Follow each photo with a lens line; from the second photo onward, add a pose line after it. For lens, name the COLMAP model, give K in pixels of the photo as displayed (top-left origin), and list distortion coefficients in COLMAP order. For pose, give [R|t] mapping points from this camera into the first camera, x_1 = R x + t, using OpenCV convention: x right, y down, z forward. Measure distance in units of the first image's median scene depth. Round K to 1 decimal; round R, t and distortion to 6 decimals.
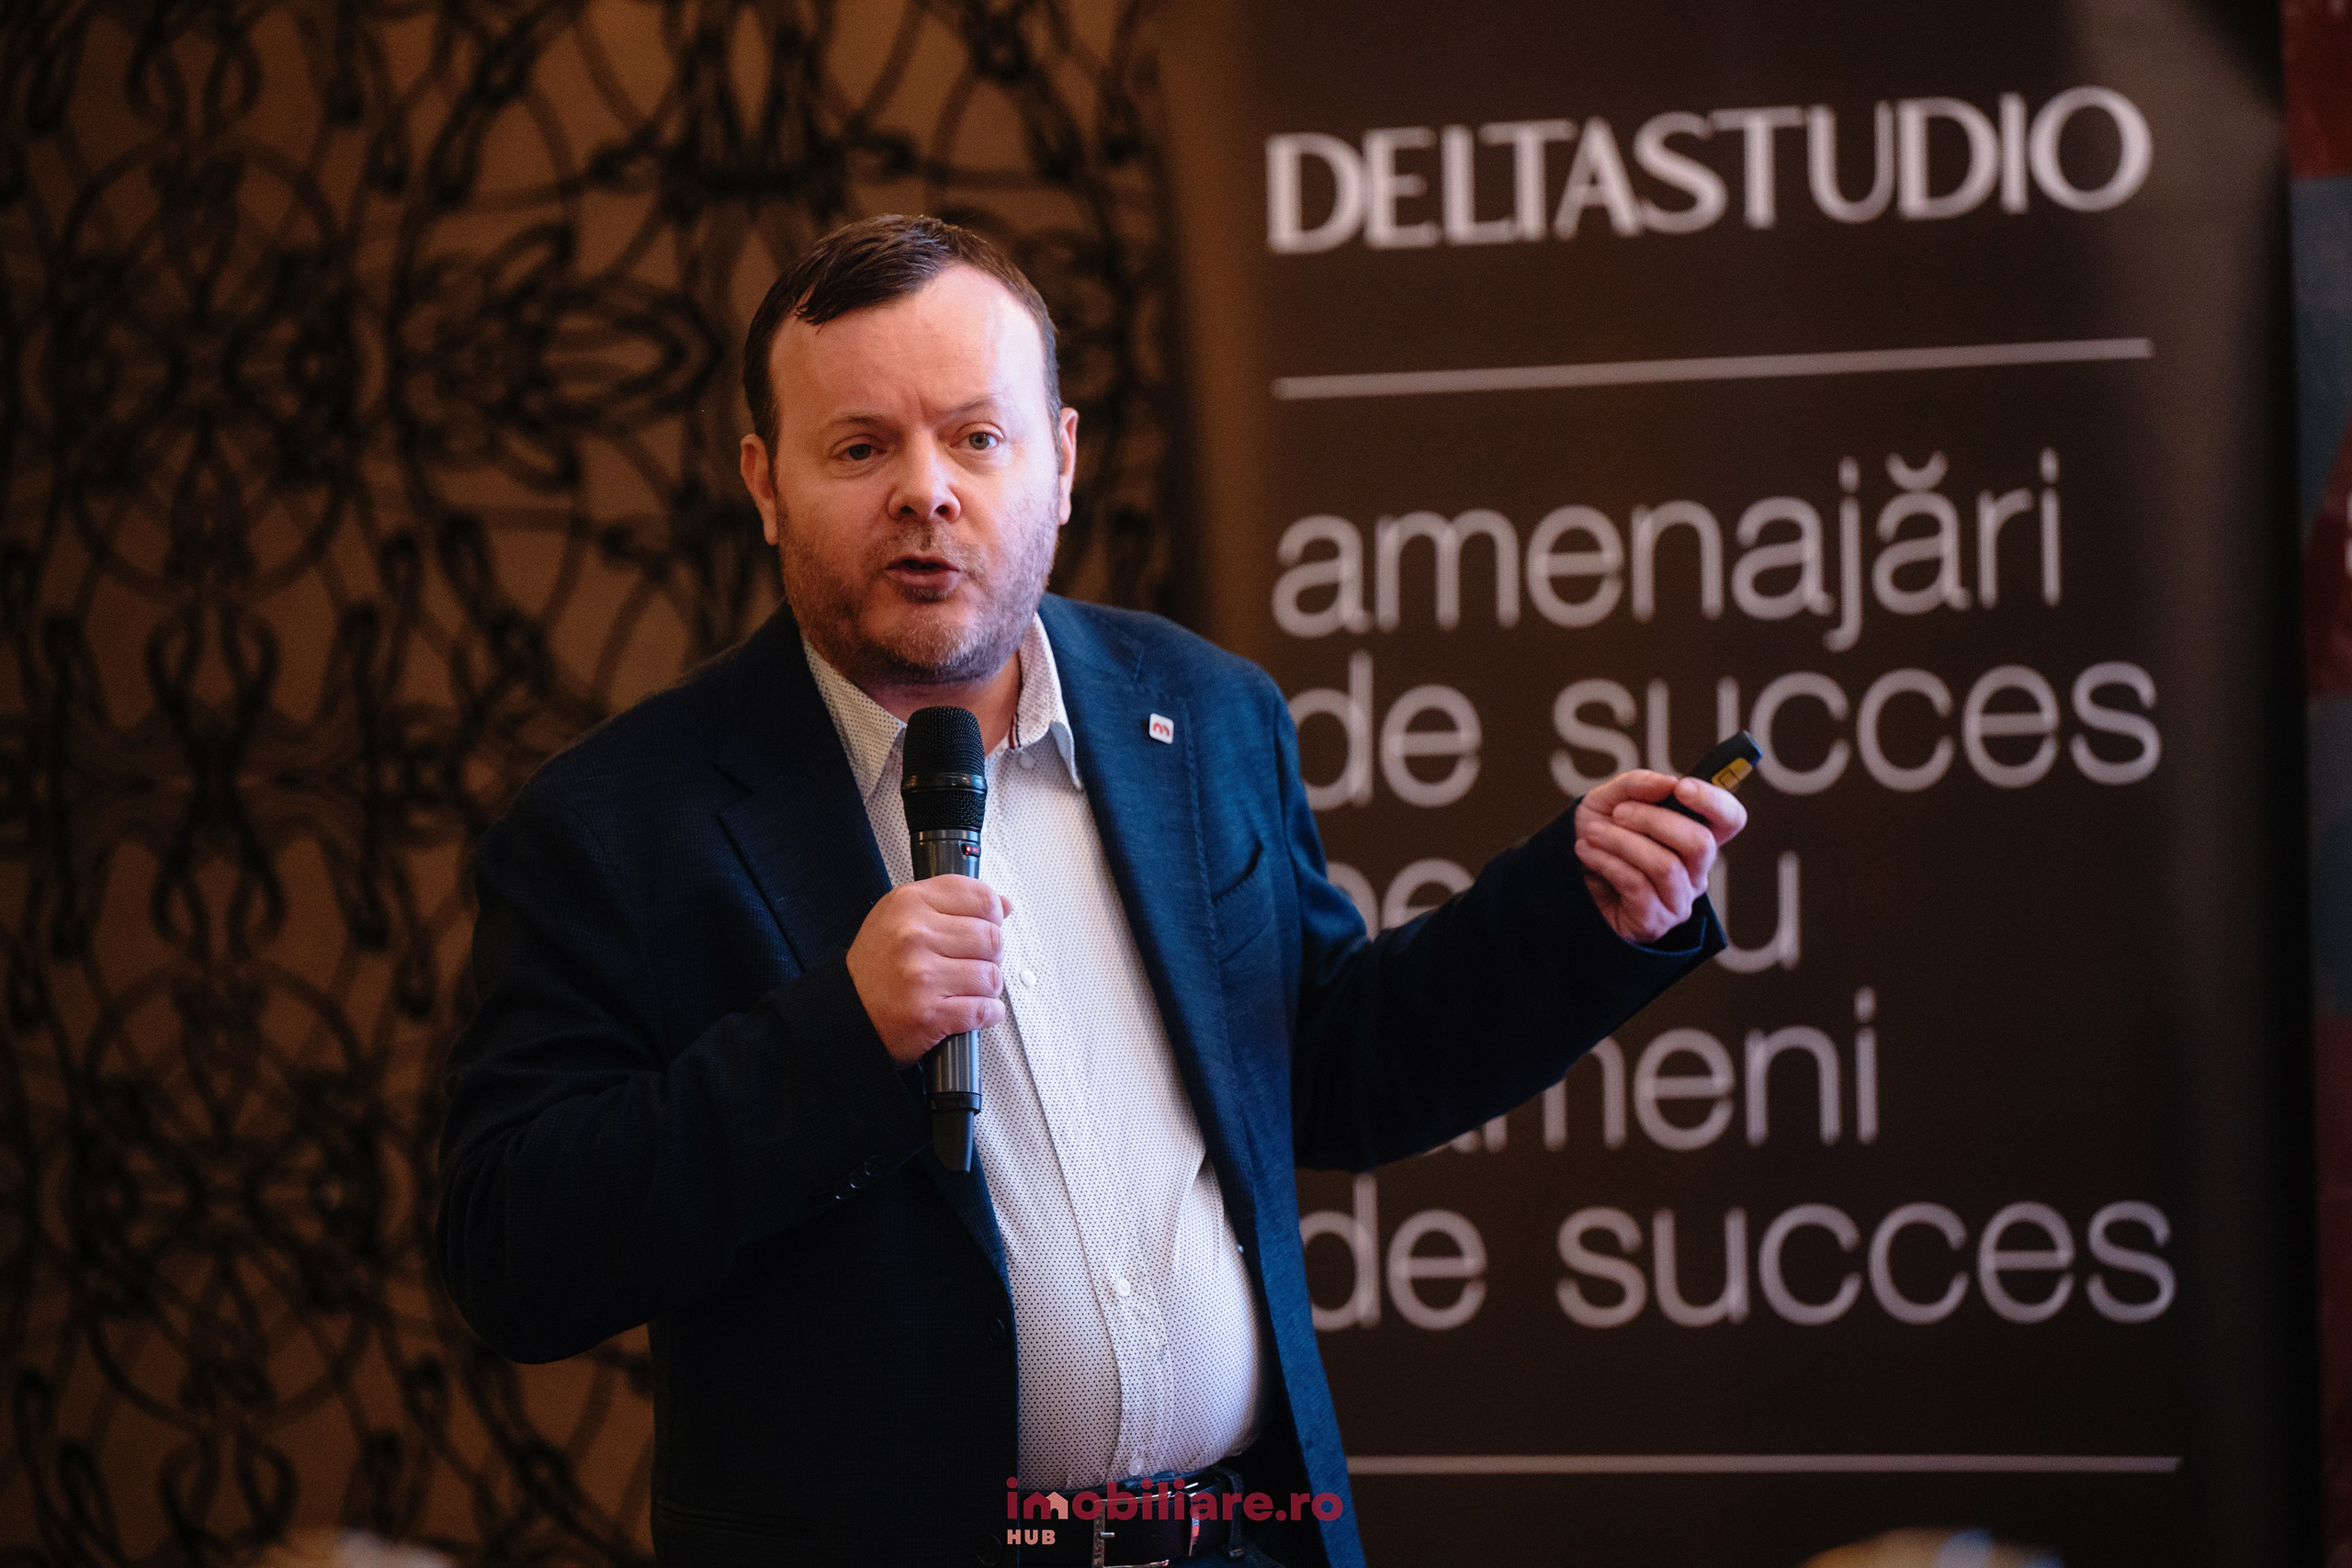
lens RADIAL K [[11831.2, 0, 1169.8], [0, 11831.2, 718.9], [0, 0, 1]] dist [1.695744, 0.000000]
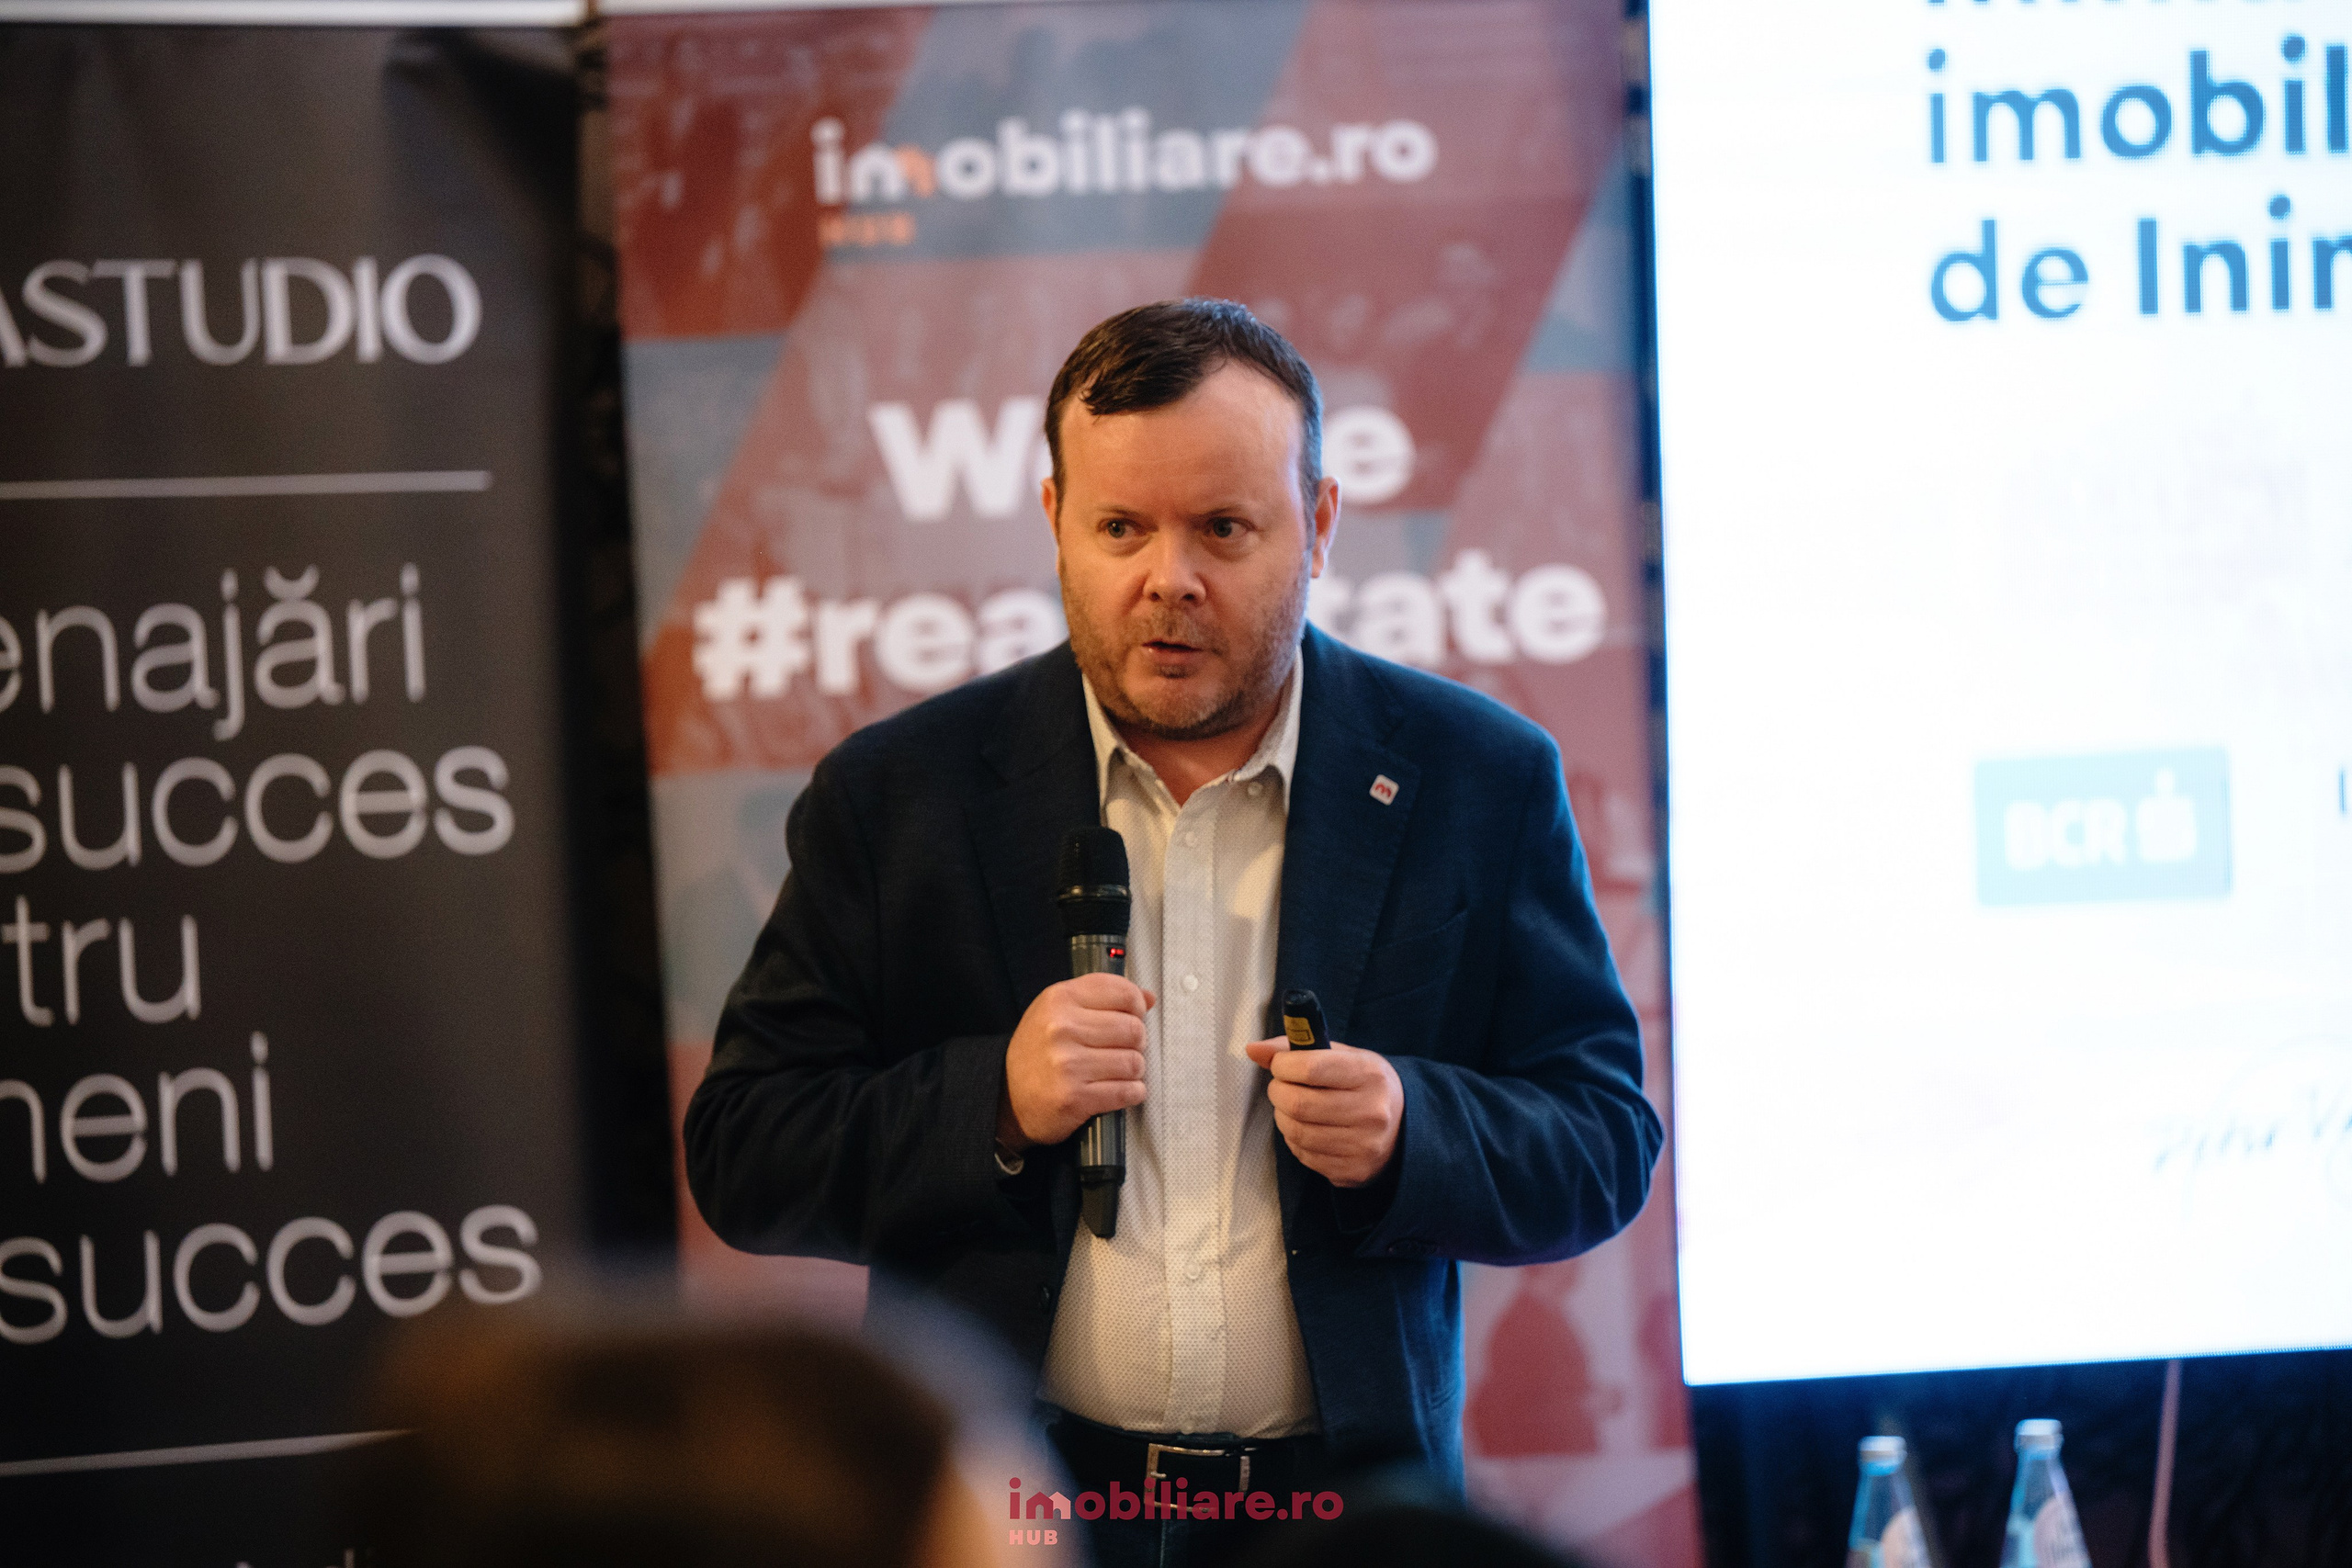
lens RADIAL K [[10847.9, 0, 1173.7], [0, 10847.9, 840.8], [0, 0, 1]] dist [1.356051, 0.000000]
pose [[0.739768, -0.008104, 0.672813, -0.583692], [0.013141, 0.999911, -0.002404, 0.007728], [-0.672733, 0.010620, 0.739809, 0.162747]]
